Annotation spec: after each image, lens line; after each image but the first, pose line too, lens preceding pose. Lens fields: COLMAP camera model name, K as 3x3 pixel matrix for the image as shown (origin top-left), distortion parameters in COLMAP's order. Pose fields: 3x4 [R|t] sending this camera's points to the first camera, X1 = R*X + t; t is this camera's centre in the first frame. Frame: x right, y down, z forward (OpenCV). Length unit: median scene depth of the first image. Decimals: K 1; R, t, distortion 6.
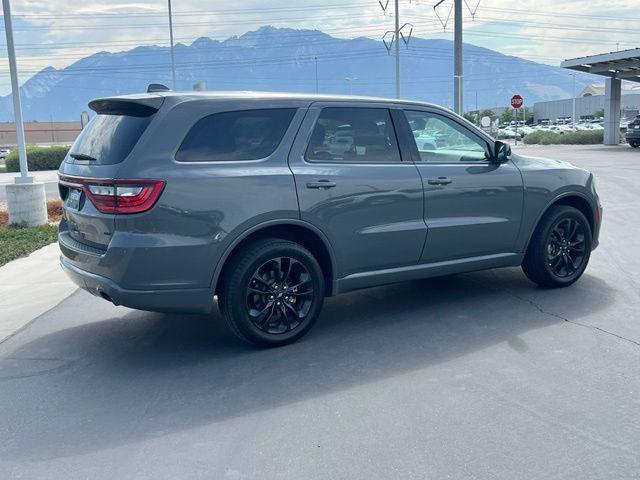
lens RADIAL K [[709.0, 0, 318.2], [0, 709.0, 245.0], [0, 0, 1]] dist [0.050092, 0.000000]
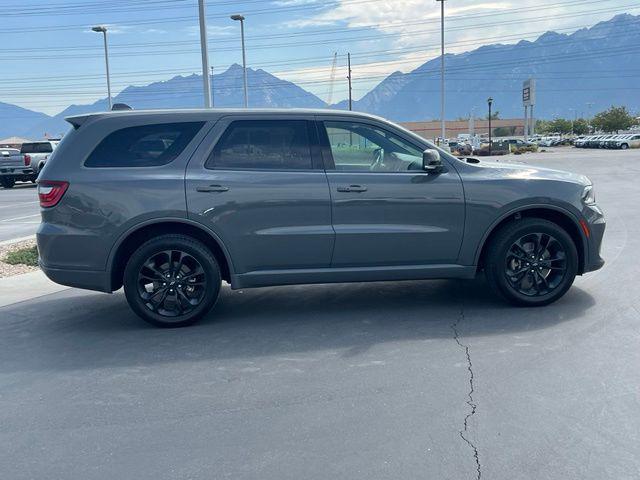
lens RADIAL K [[709.0, 0, 317.9], [0, 709.0, 237.9], [0, 0, 1]] dist [0.050092, 0.000000]
pose [[0.895436, 0.058992, -0.441265, 0.592994], [-0.062505, 0.998023, 0.006585, -0.022928], [0.440781, 0.021685, 0.897353, 0.052501]]
